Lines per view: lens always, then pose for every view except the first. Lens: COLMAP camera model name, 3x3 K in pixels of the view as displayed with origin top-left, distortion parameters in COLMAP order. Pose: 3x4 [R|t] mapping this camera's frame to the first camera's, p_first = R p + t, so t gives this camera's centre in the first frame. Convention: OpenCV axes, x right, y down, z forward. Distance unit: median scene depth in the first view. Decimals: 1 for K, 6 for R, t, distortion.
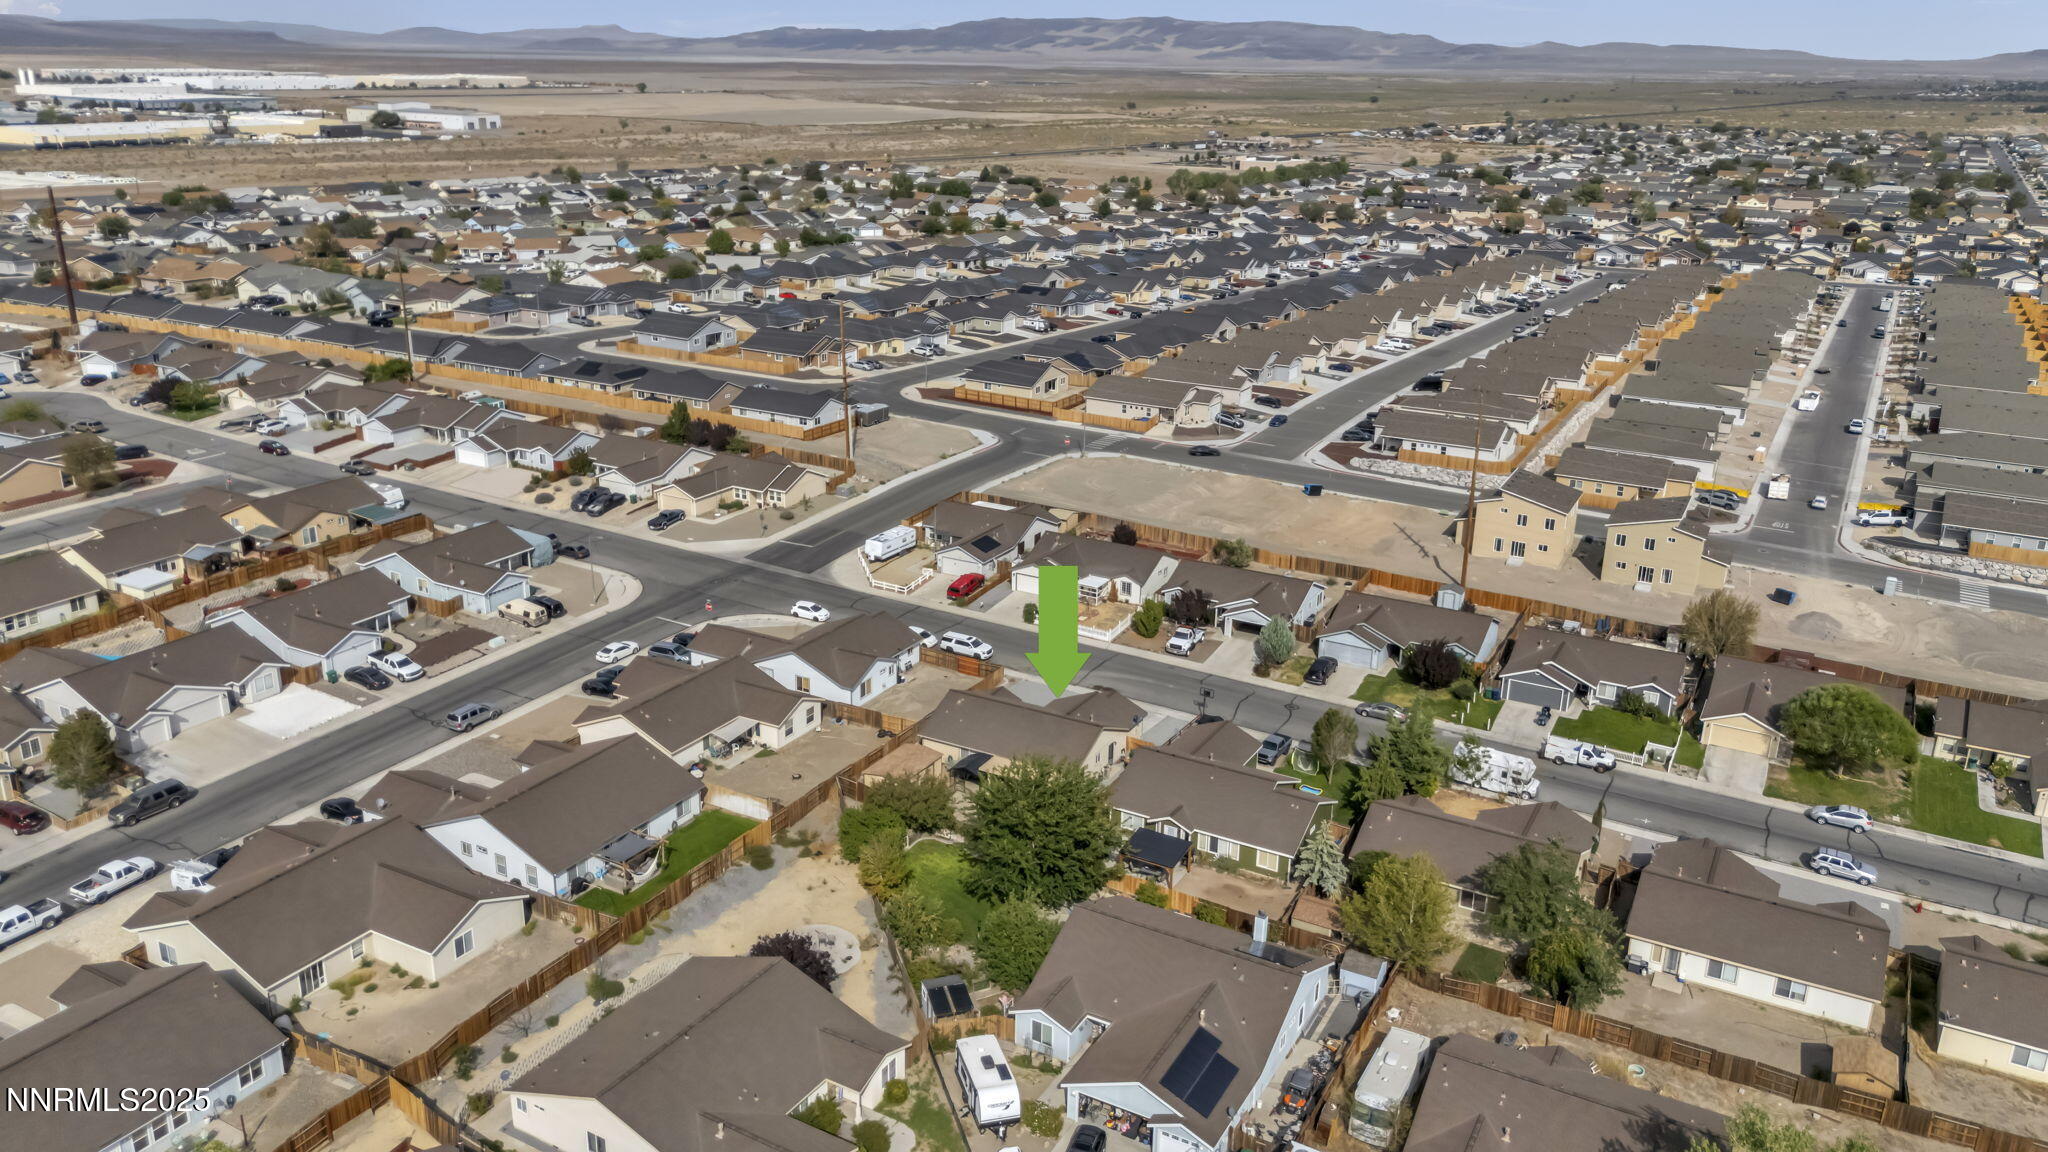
lens RADIAL K [[1506.5, 0, 1024.7], [0, 1506.5, 547.7], [0, 0, 1]] dist [0.112003, -0.177644]
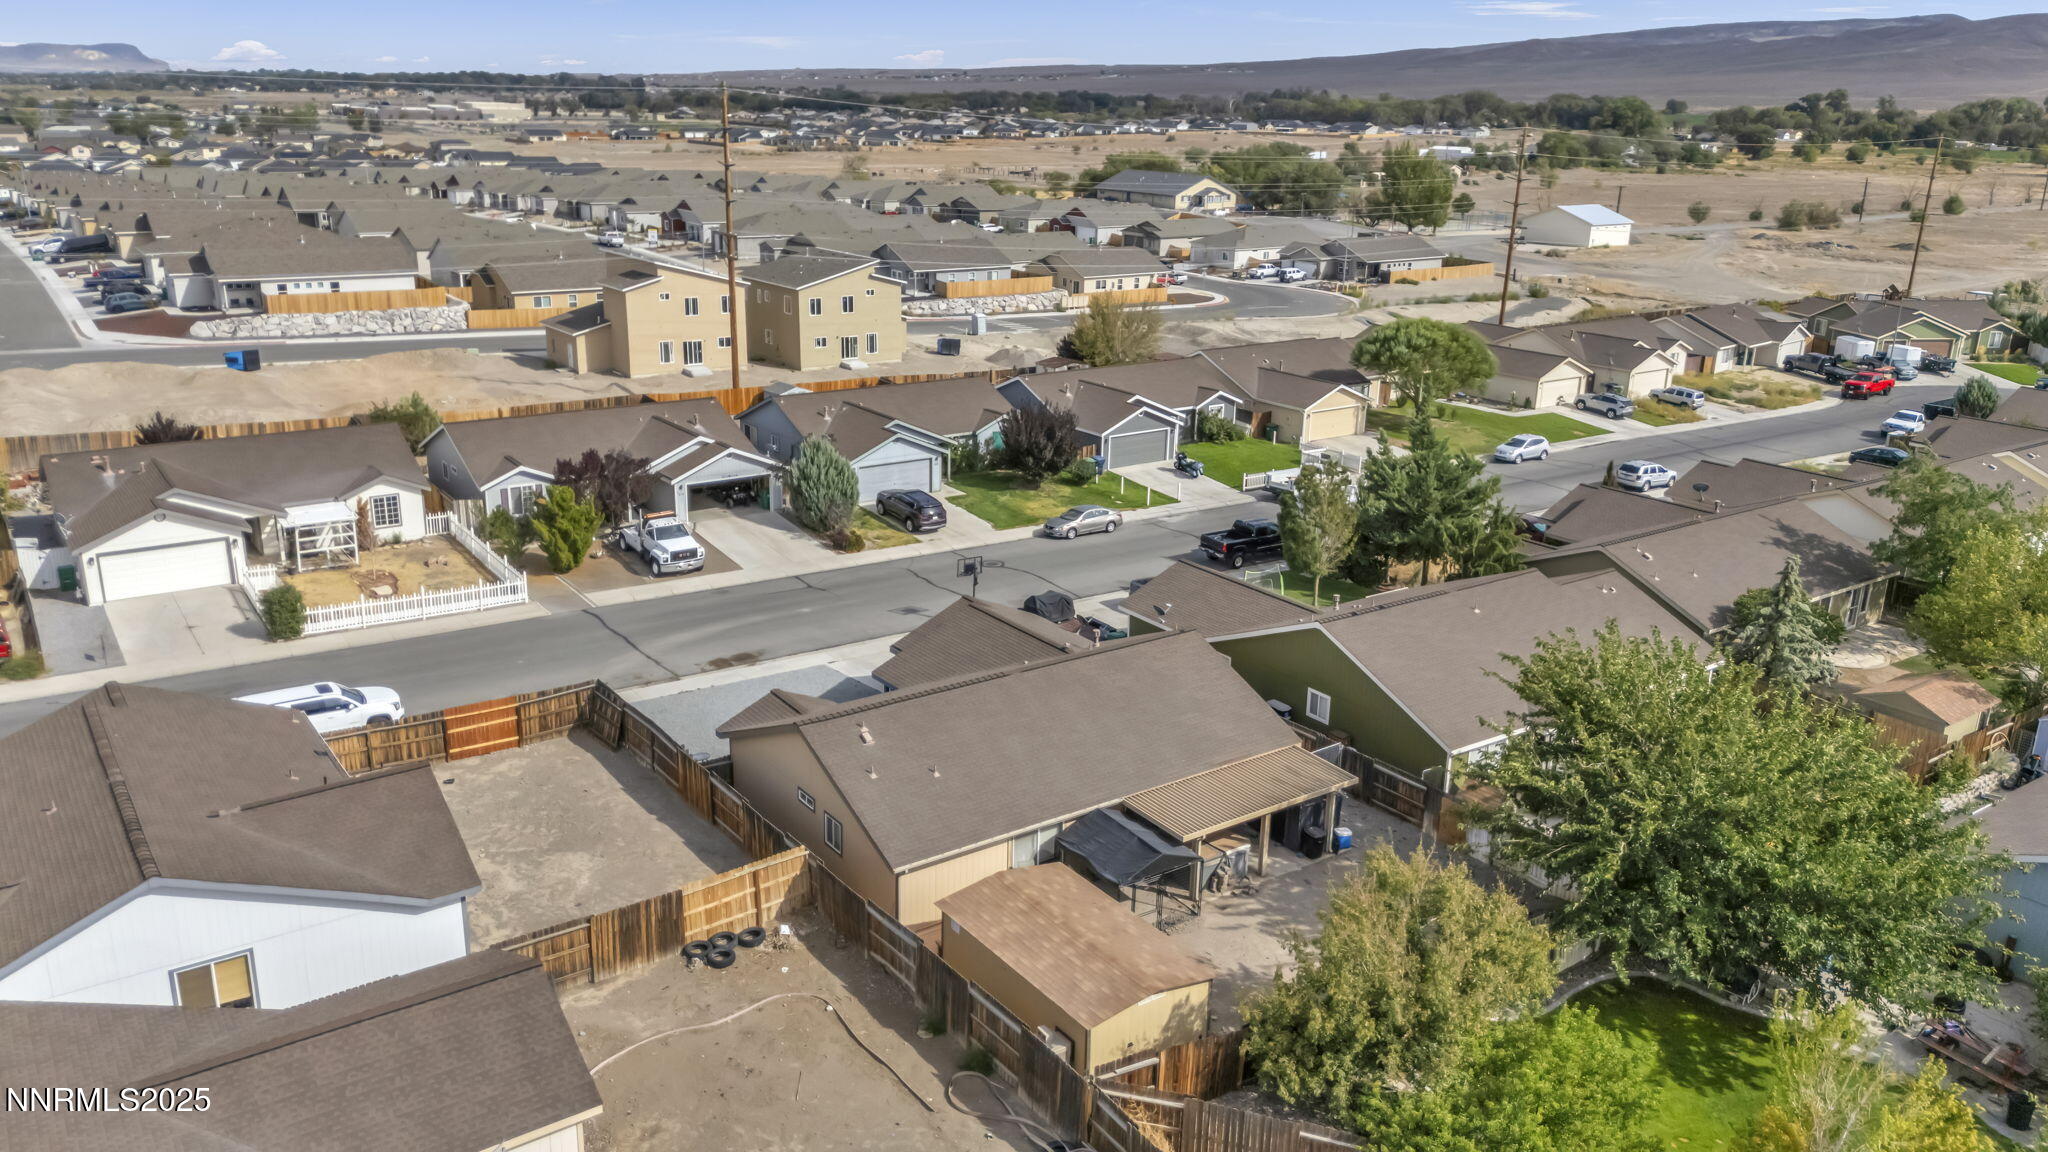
lens RADIAL K [[1506.5, 0, 1024.7], [0, 1506.5, 547.7], [0, 0, 1]] dist [0.112003, -0.177644]
pose [[0.424468, -0.265114, 0.865761, -0.232875], [0.263367, 0.950982, 0.162086, 0.014223], [-0.866294, 0.159212, 0.473483, 0.621585]]
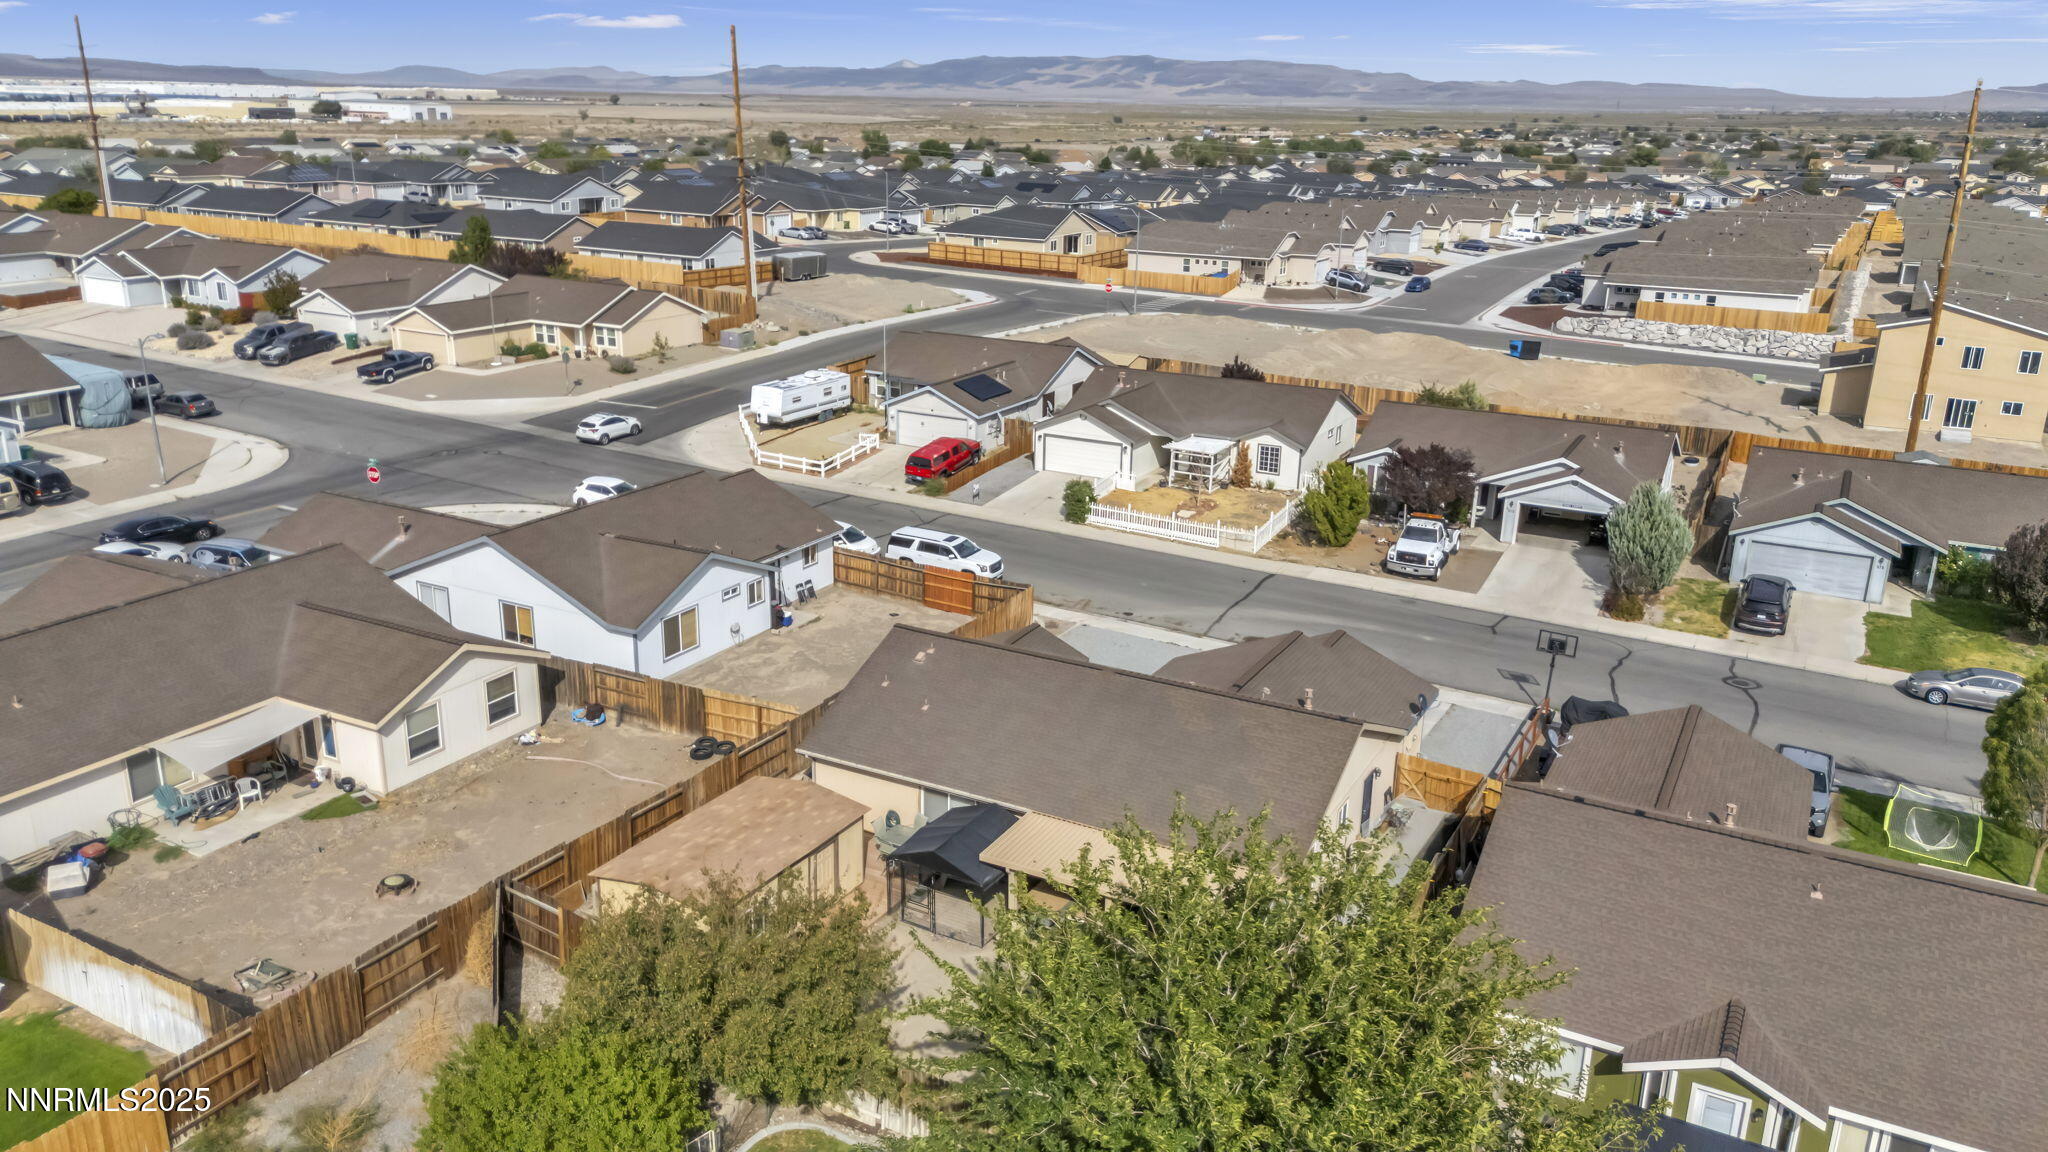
lens RADIAL K [[1506.5, 0, 1024.7], [0, 1506.5, 547.7], [0, 0, 1]] dist [0.112003, -0.177644]
pose [[0.999937, -0.002014, 0.011008, -0.017580], [0.002238, 0.999790, -0.020391, 0.064671], [-0.010965, 0.020414, 0.999731, 0.497831]]
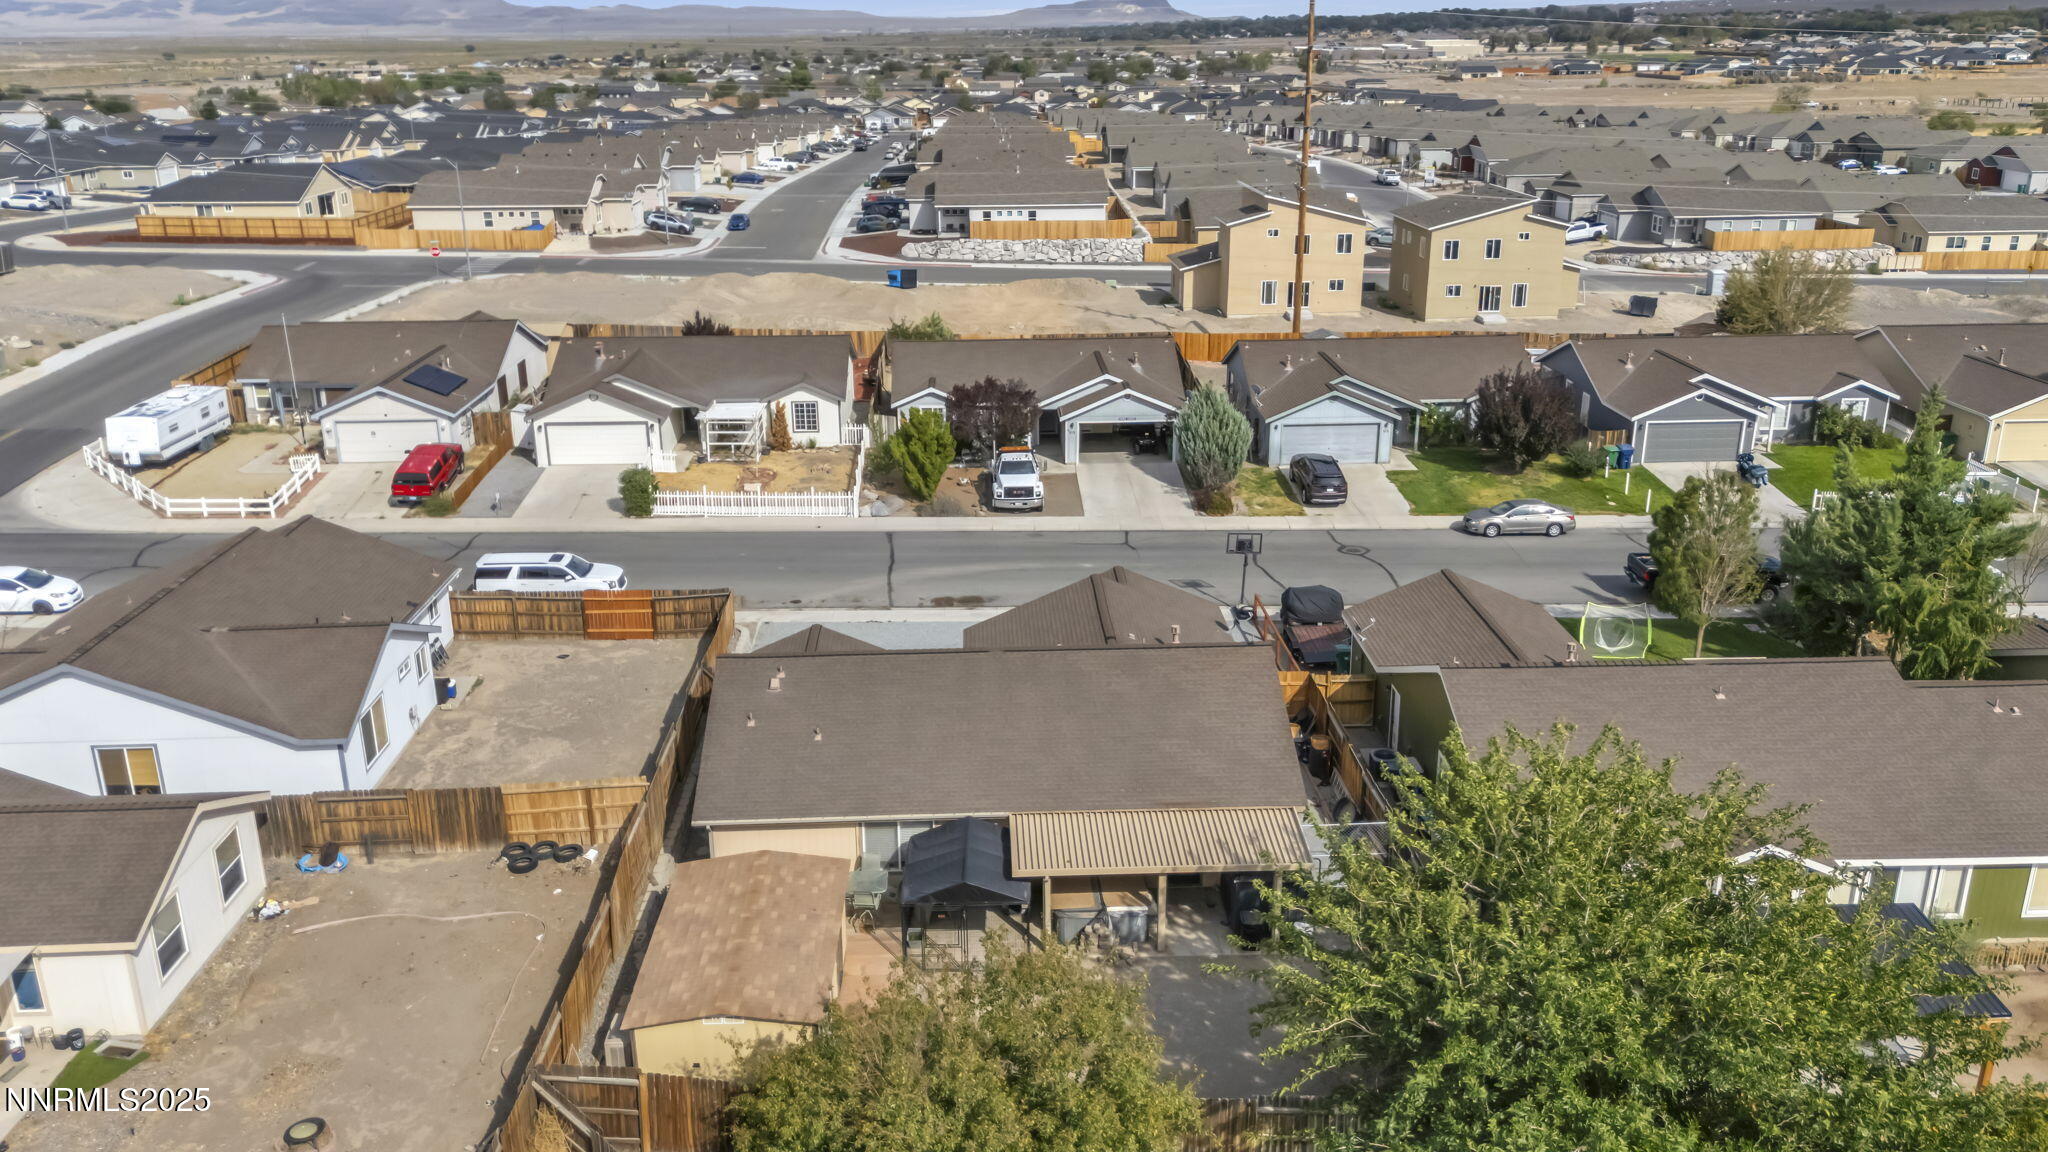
lens RADIAL K [[1580.0, 0, 1030.9], [0, 1580.0, 577.3], [0, 0, 1]] dist [0.079135, -0.098246]
pose [[0.852891, -0.193001, 0.485106, -0.115632], [0.180495, 0.980870, 0.072904, 0.051570], [-0.489897, 0.025380, 0.871411, 0.534758]]
